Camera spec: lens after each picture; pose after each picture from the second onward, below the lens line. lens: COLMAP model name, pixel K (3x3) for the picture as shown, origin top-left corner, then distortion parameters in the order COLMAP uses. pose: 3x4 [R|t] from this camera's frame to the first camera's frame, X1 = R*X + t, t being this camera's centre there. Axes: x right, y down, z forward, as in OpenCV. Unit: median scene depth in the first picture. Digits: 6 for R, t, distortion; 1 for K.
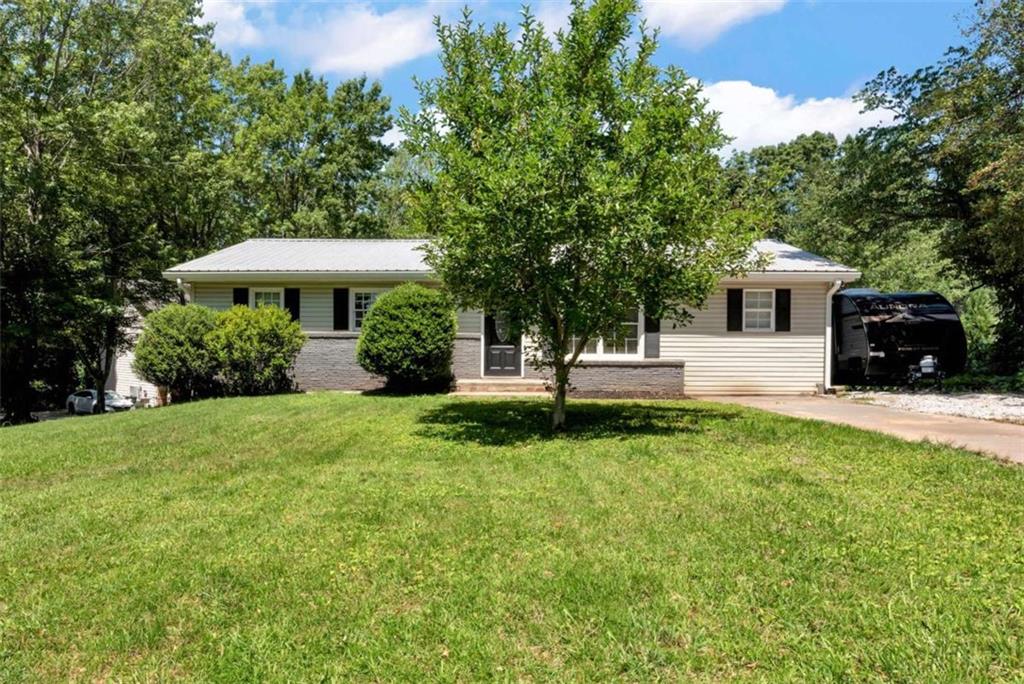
lens RADIAL K [[616.8, 0, 513.0], [0, 616.8, 347.5], [0, 0, 1]] dist [0.002349, 0.000852]
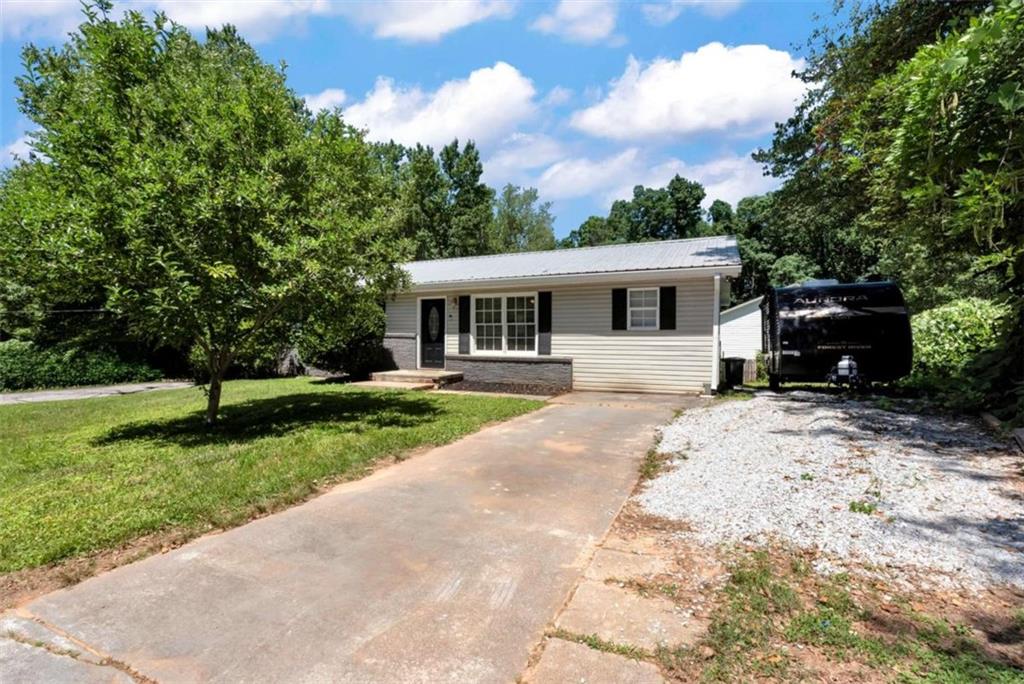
lens RADIAL K [[458.3, 0, 511.6], [0, 458.3, 335.3], [0, 0, 1]] dist [0.002707, -0.000298]
pose [[0.921372, -0.005180, -0.388648, 0.490253], [0.006209, 0.999980, 0.001391, -0.019468], [0.388633, -0.003695, 0.921385, 0.223570]]
